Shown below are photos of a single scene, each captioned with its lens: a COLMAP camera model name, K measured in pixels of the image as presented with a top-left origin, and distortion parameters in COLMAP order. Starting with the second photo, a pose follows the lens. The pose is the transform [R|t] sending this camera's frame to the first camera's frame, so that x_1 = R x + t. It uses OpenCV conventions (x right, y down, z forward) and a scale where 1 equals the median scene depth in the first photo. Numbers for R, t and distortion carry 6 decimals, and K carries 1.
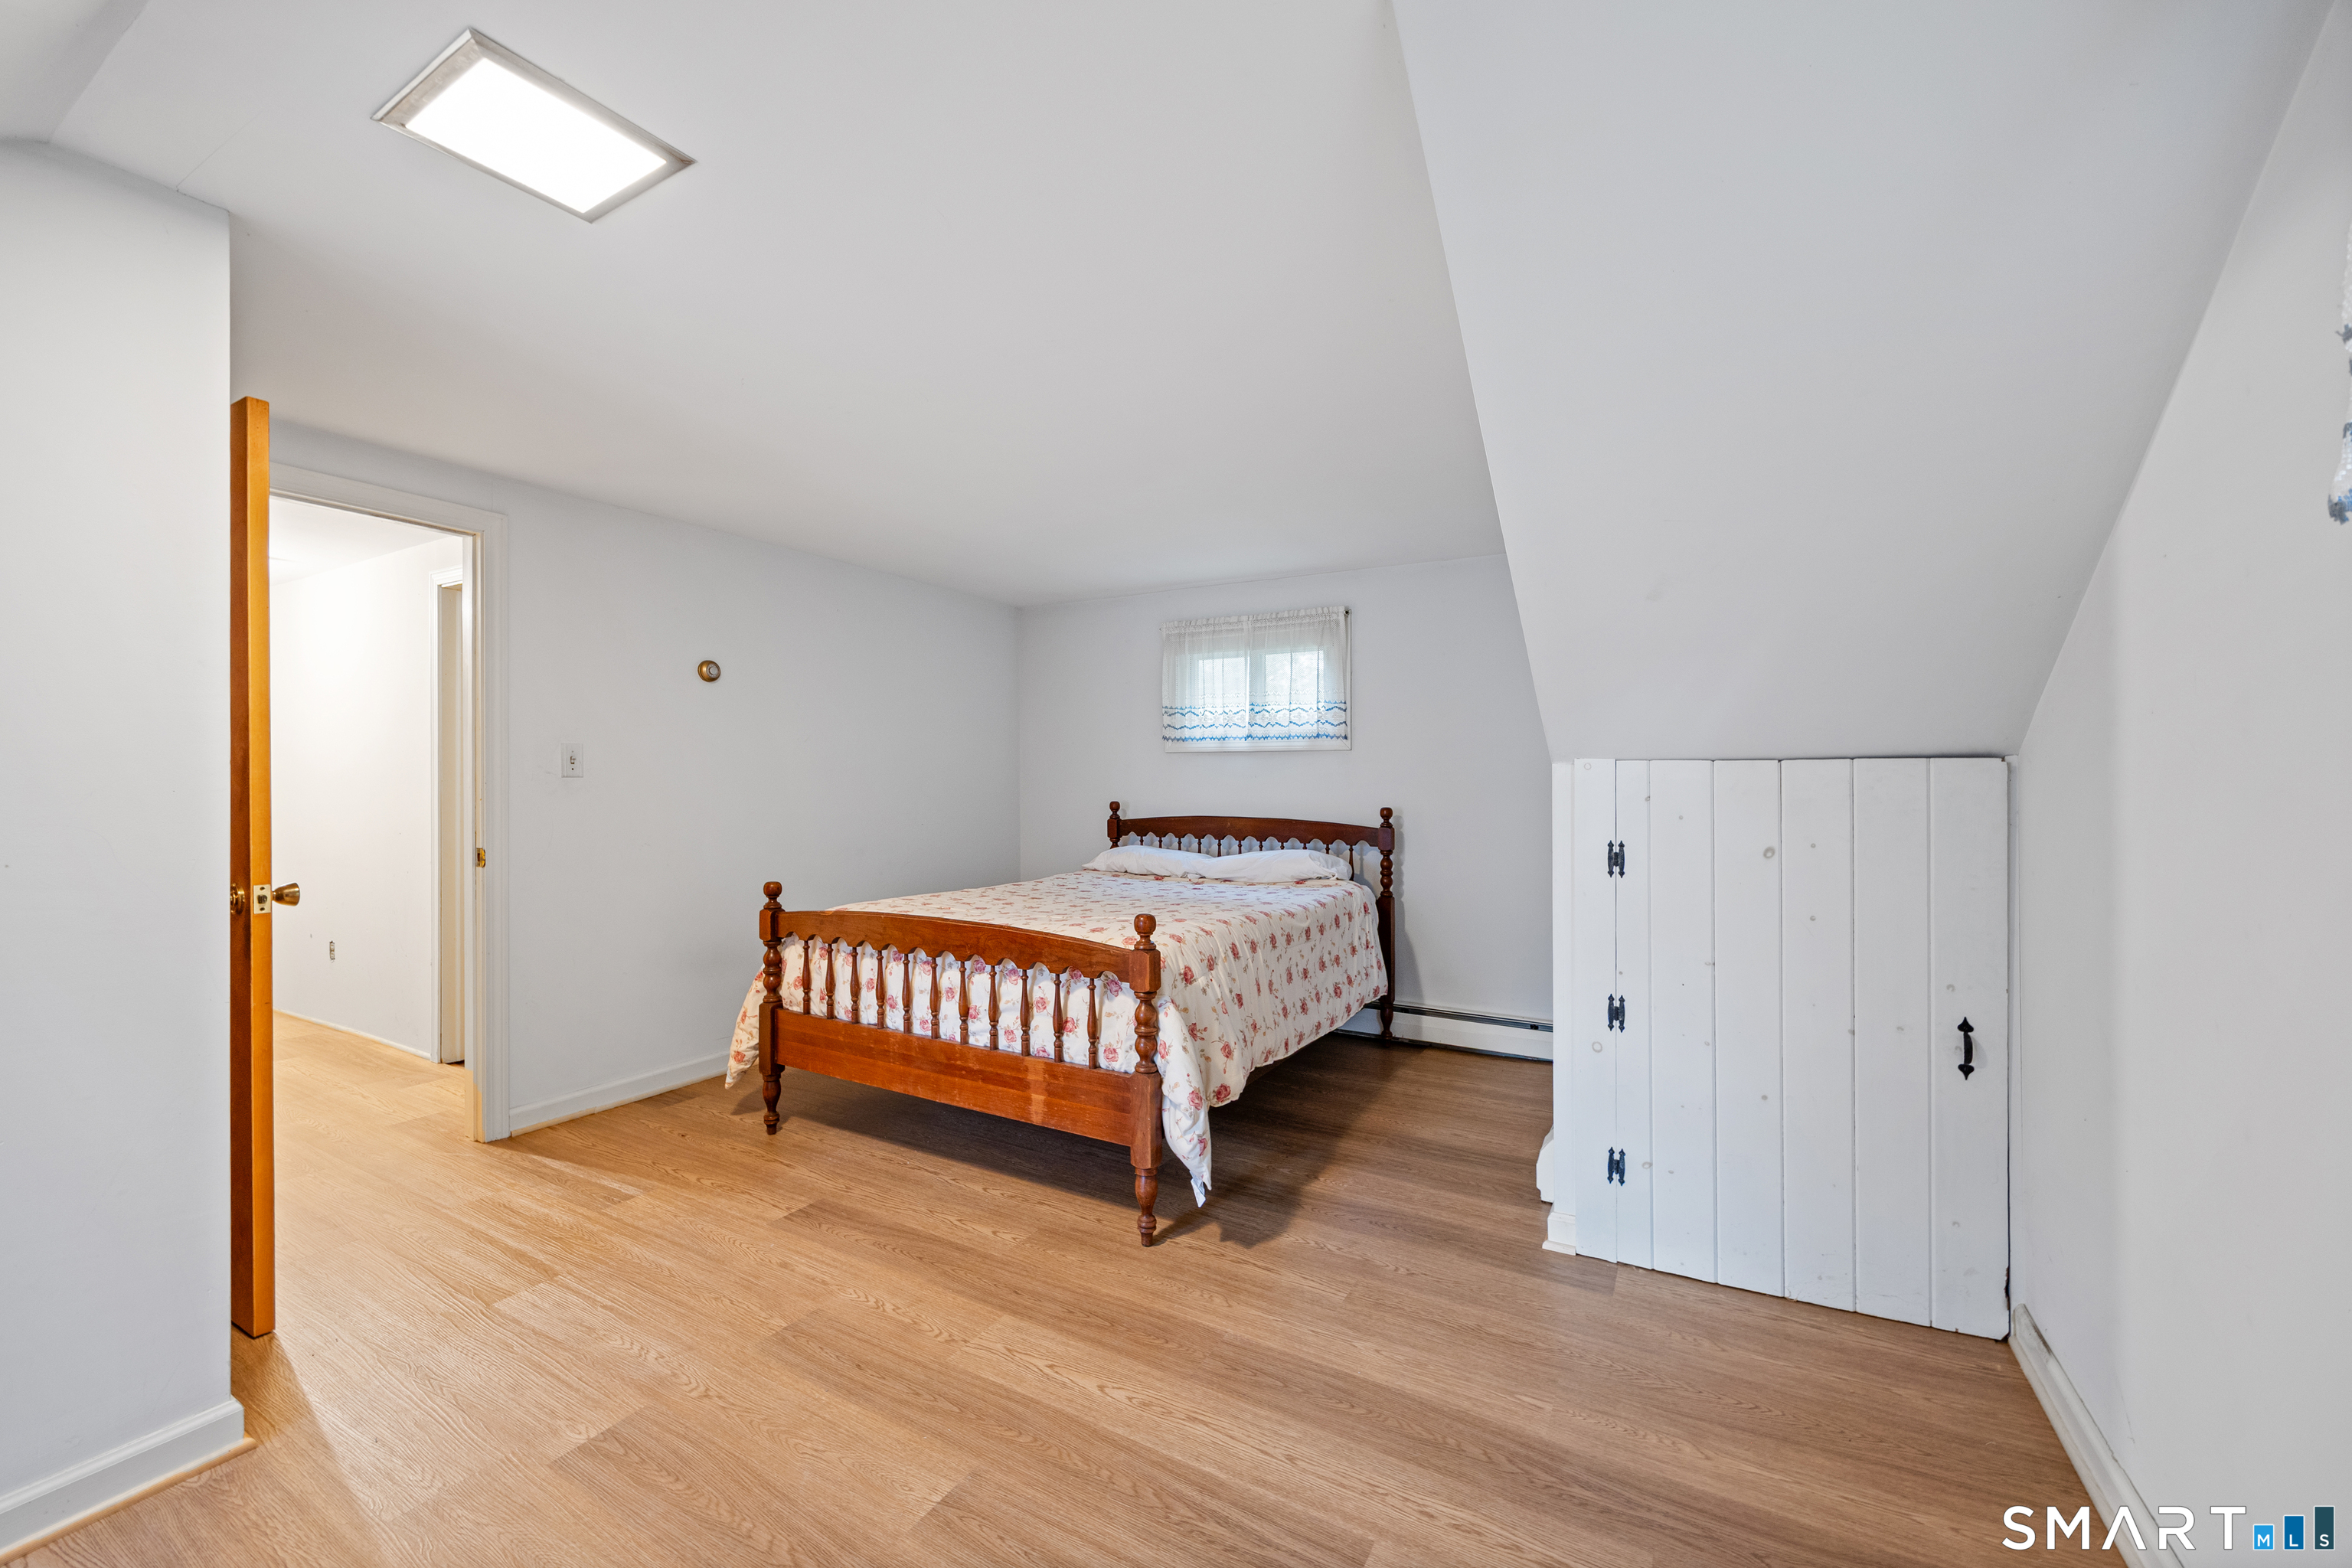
lens RADIAL K [[926.1, 0, 1178.4], [0, 926.1, 784.7], [0, 0, 1]] dist [-0.006894, 0.000395]
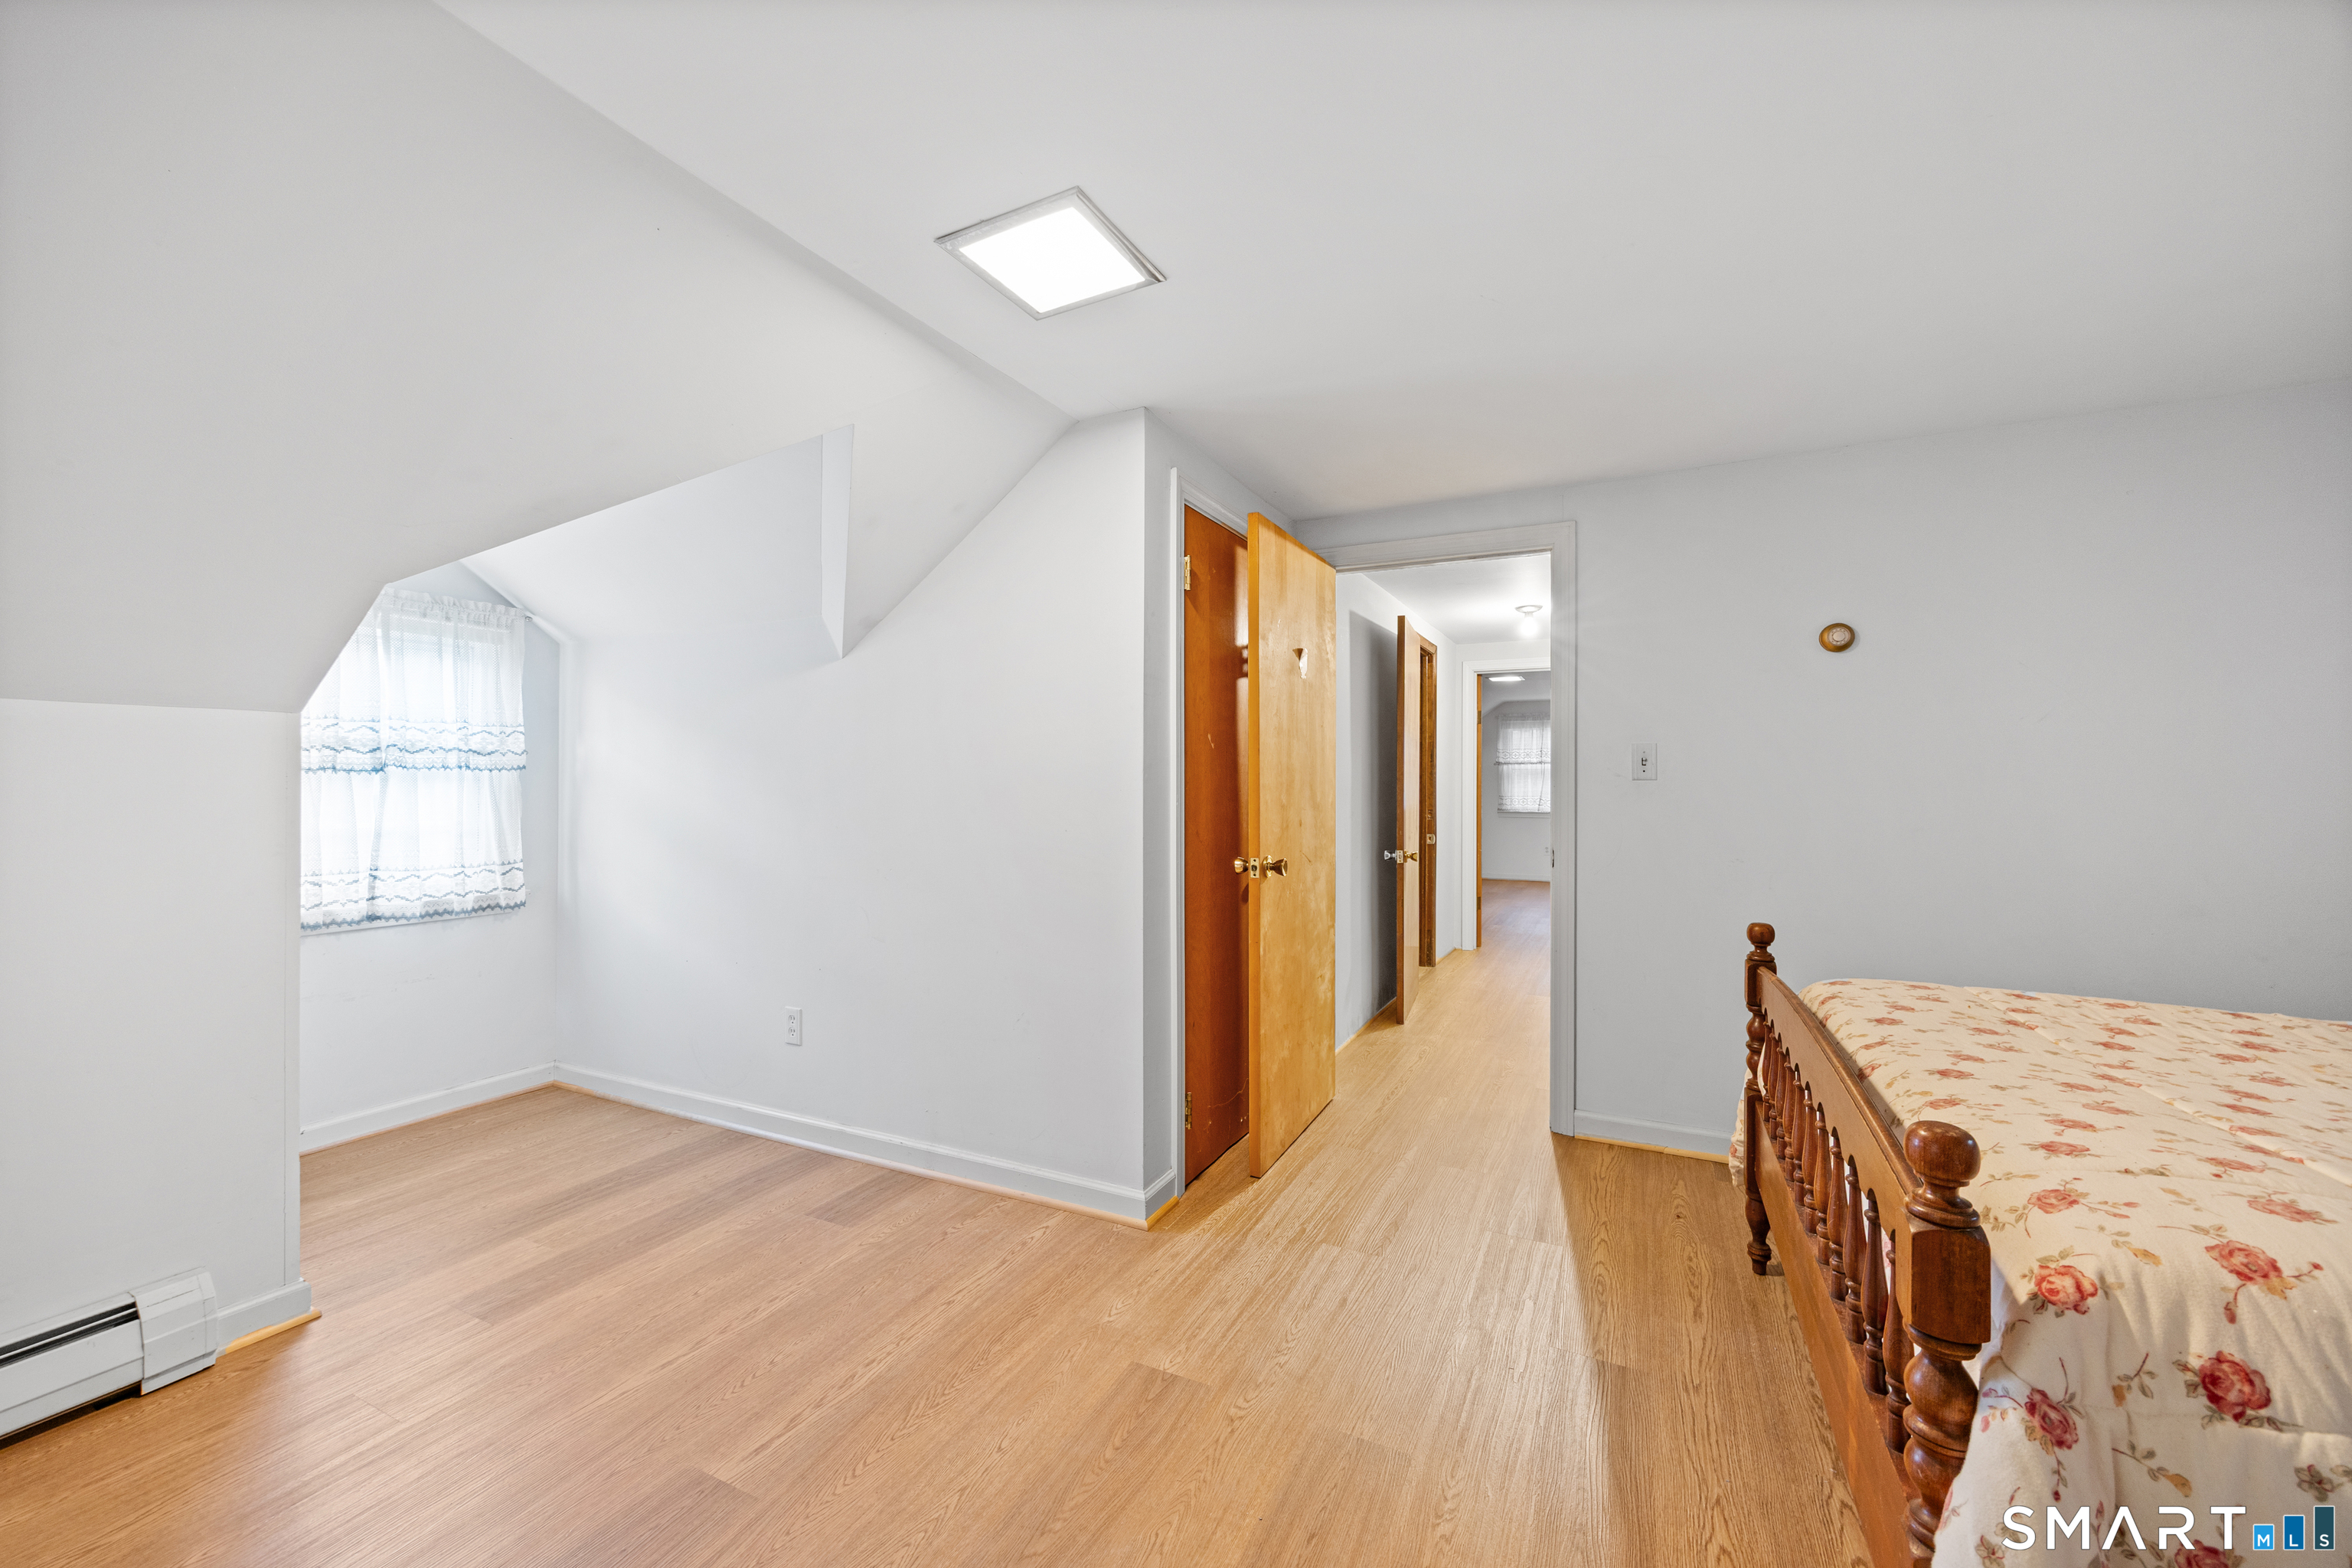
lens RADIAL K [[926.1, 0, 1184.1], [0, 926.1, 787.1], [0, 0, 1]] dist [-0.006894, 0.000395]
pose [[0.052799, 0.003699, -0.998598, 0.443029], [-0.005956, 0.999977, 0.003389, -0.001648], [0.998587, 0.005769, 0.052820, 0.892774]]
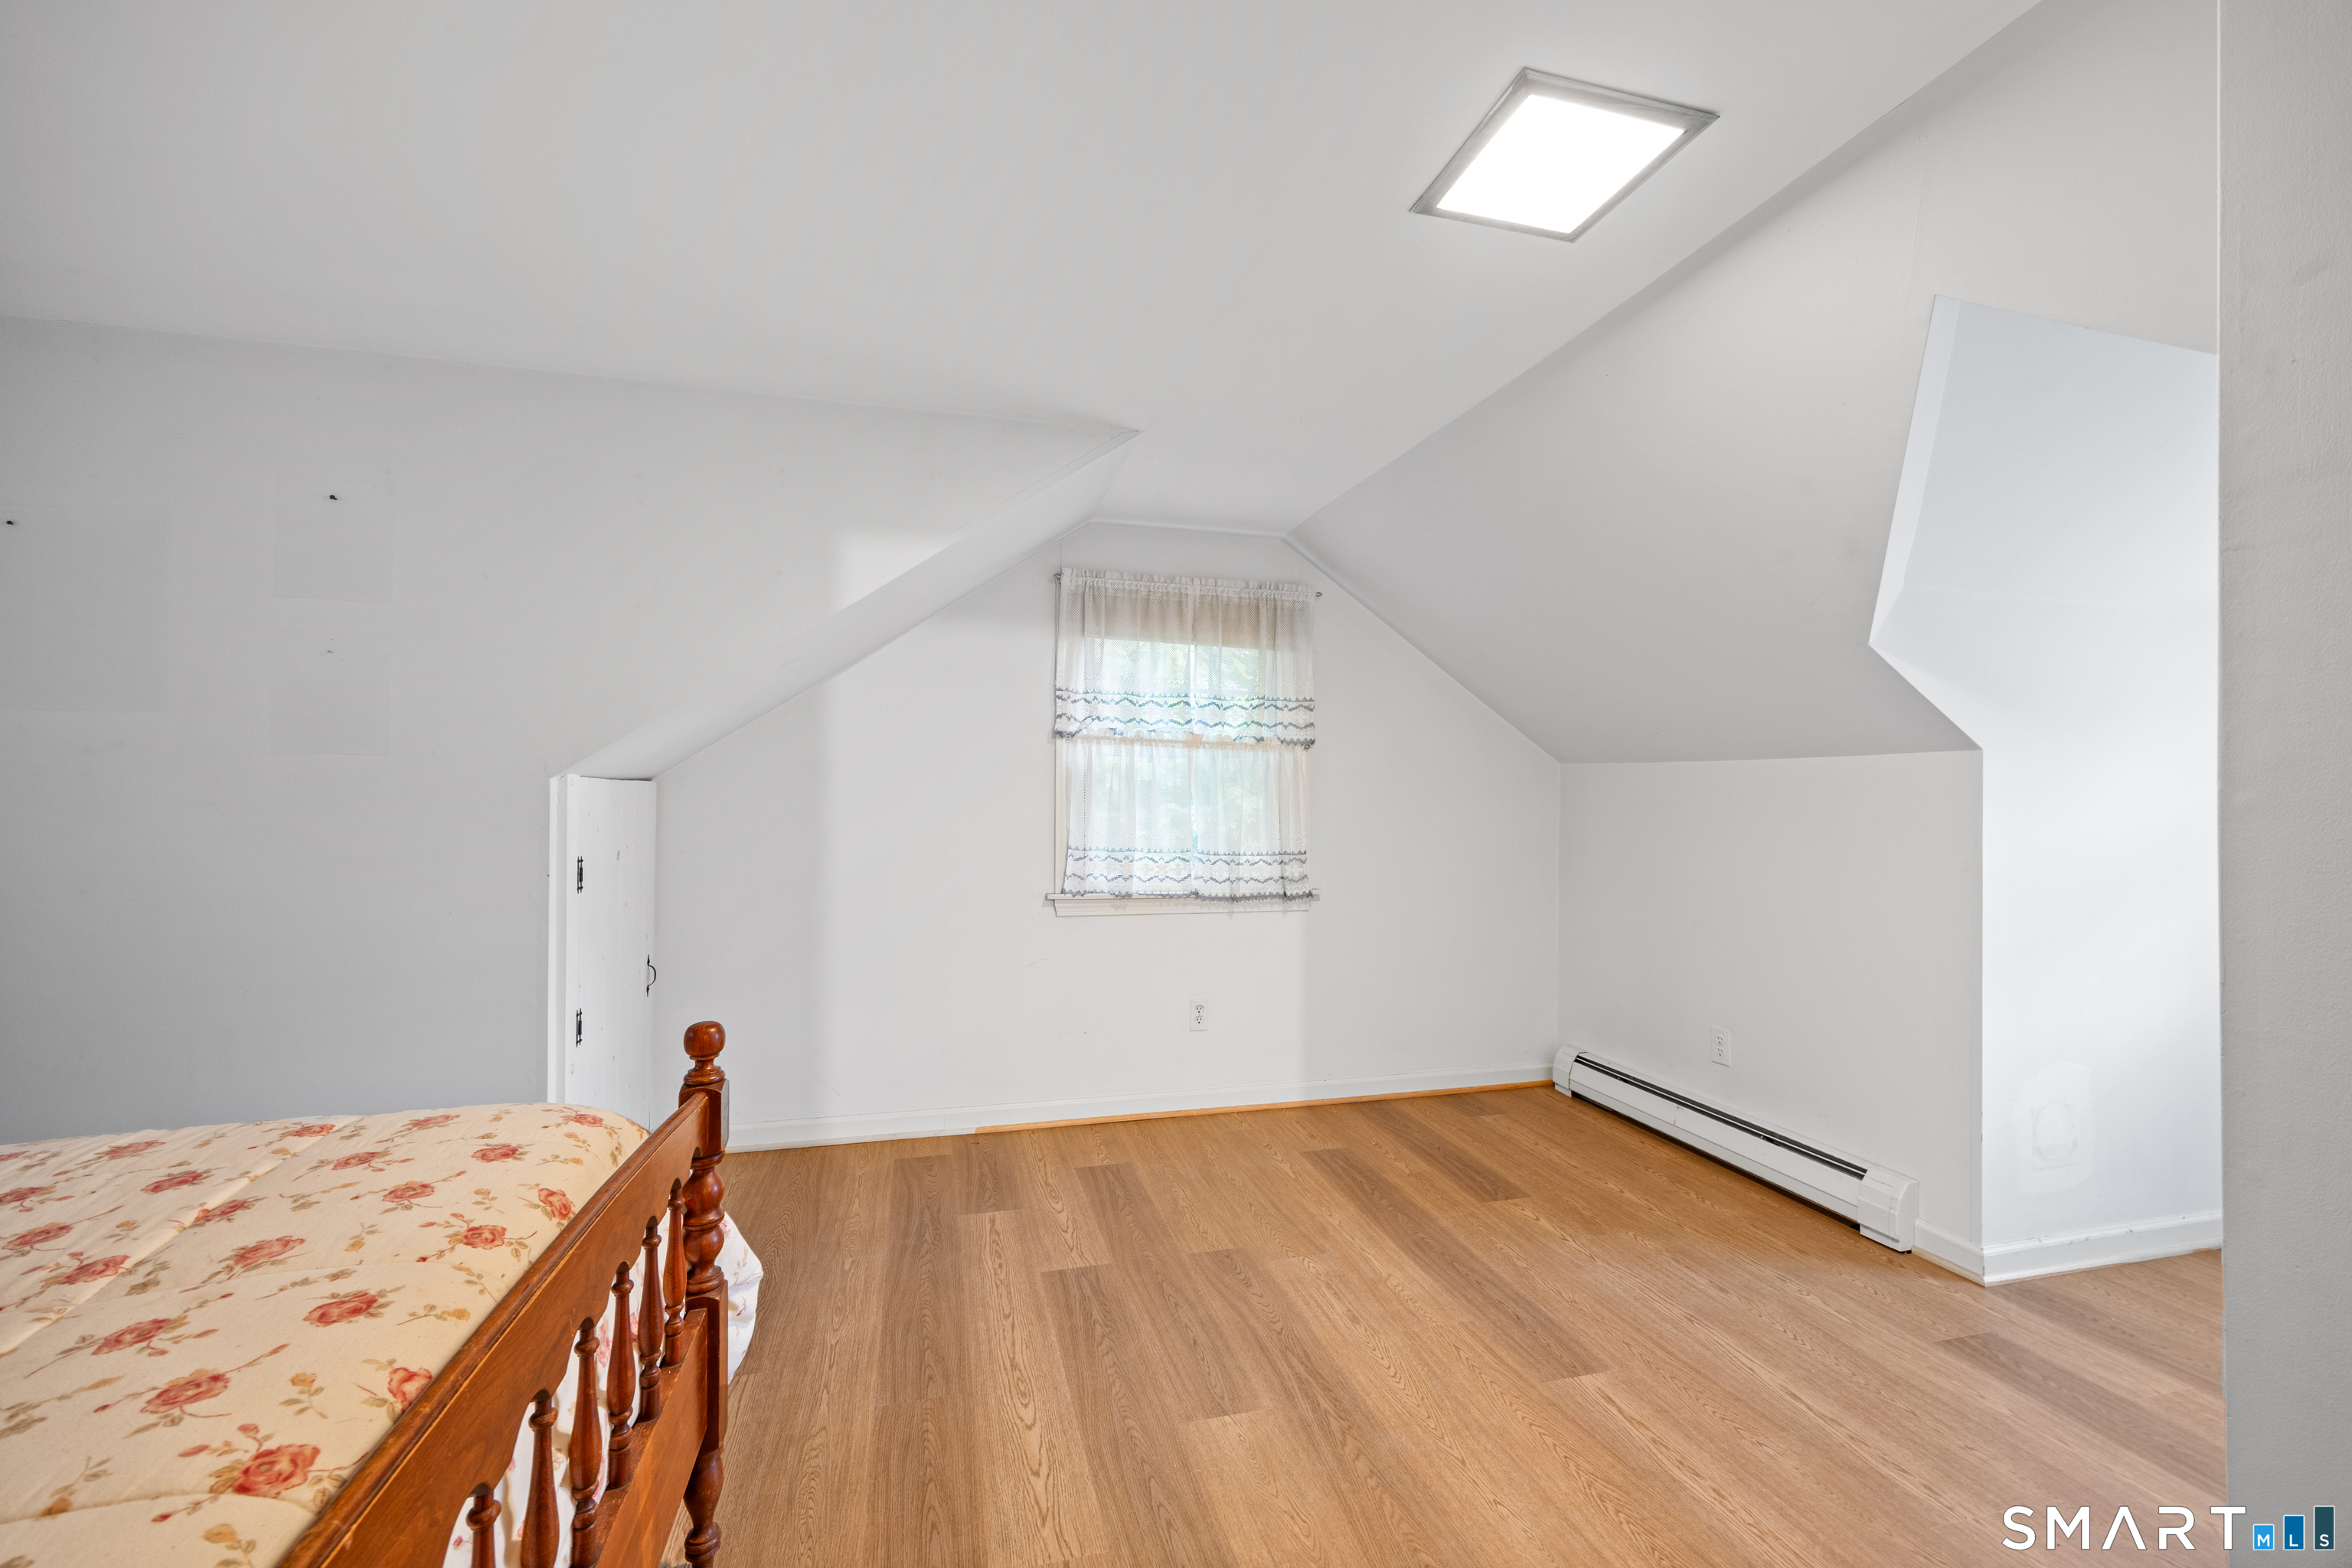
lens RADIAL K [[926.1, 0, 1153.8], [0, 926.1, 780.6], [0, 0, 1]] dist [-0.006894, 0.000395]
pose [[-0.686493, 0.002544, 0.727132, -0.908331], [-0.002830, 0.999977, -0.006170, -0.027449], [-0.727131, -0.006294, -0.686470, 1.619315]]
